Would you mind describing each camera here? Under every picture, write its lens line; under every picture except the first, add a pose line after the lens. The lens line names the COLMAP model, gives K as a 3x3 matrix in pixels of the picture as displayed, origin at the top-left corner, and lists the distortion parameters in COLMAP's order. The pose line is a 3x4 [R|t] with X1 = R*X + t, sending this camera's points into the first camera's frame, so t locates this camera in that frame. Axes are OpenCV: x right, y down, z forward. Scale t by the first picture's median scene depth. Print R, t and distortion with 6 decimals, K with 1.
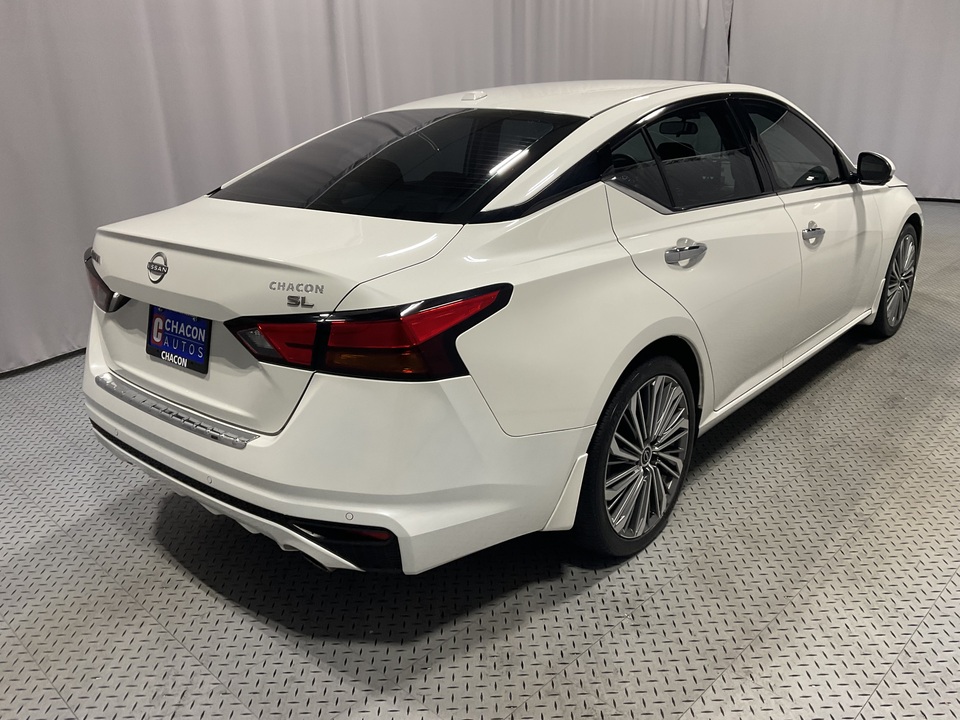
lens RADIAL K [[795.8, 0, 477.7], [0, 795.8, 351.0], [0, 0, 1]] dist [0.092435, -0.197611]
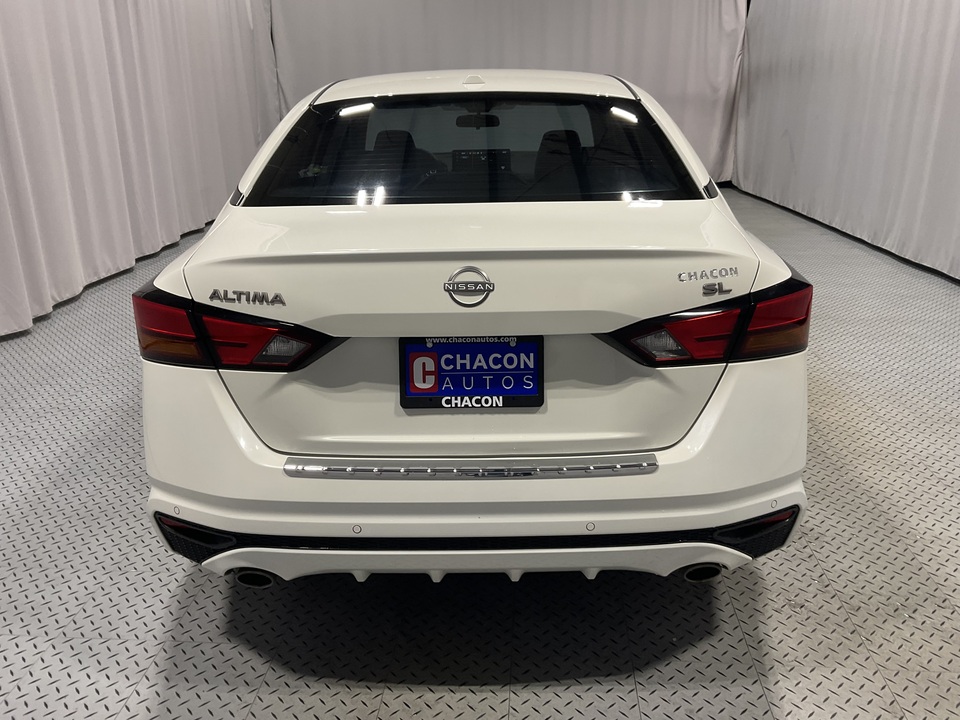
lens RADIAL K [[795.8, 0, 477.7], [0, 795.8, 351.0], [0, 0, 1]] dist [0.092435, -0.197611]
pose [[0.764755, -0.189403, 0.615854, -0.881554], [0.195527, 0.978965, 0.058275, -0.086647], [-0.613937, 0.075850, 0.785702, 0.401034]]
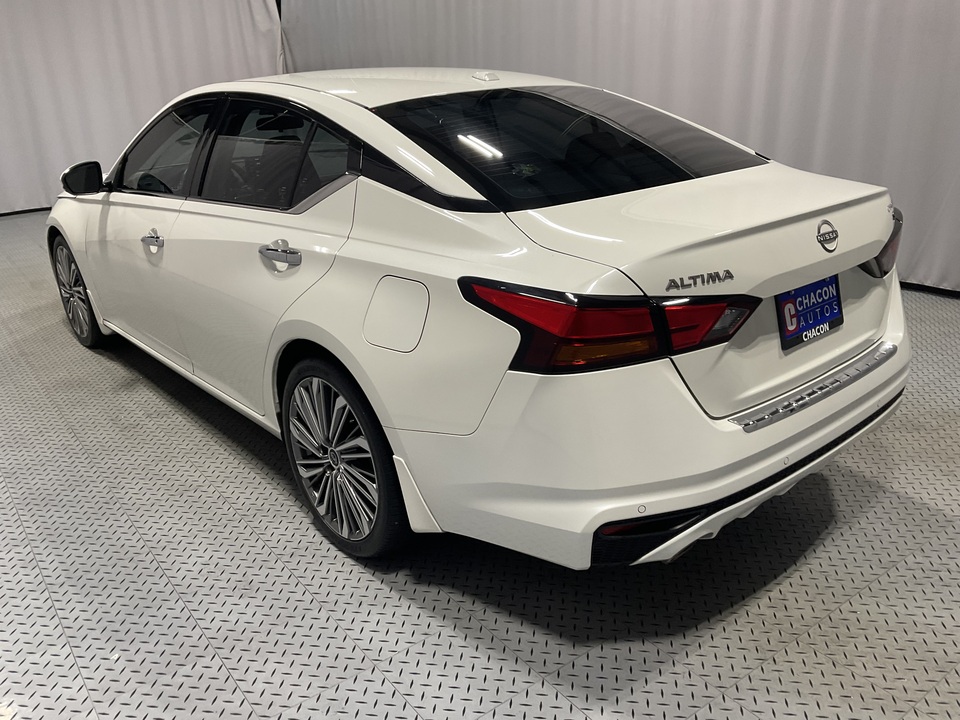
lens RADIAL K [[795.8, 0, 477.7], [0, 795.8, 351.0], [0, 0, 1]] dist [0.092435, -0.197611]
pose [[0.152742, -0.309840, 0.938440, -1.409076], [0.337297, 0.908907, 0.245190, -0.356388], [-0.928924, 0.279082, 0.243336, 1.200877]]
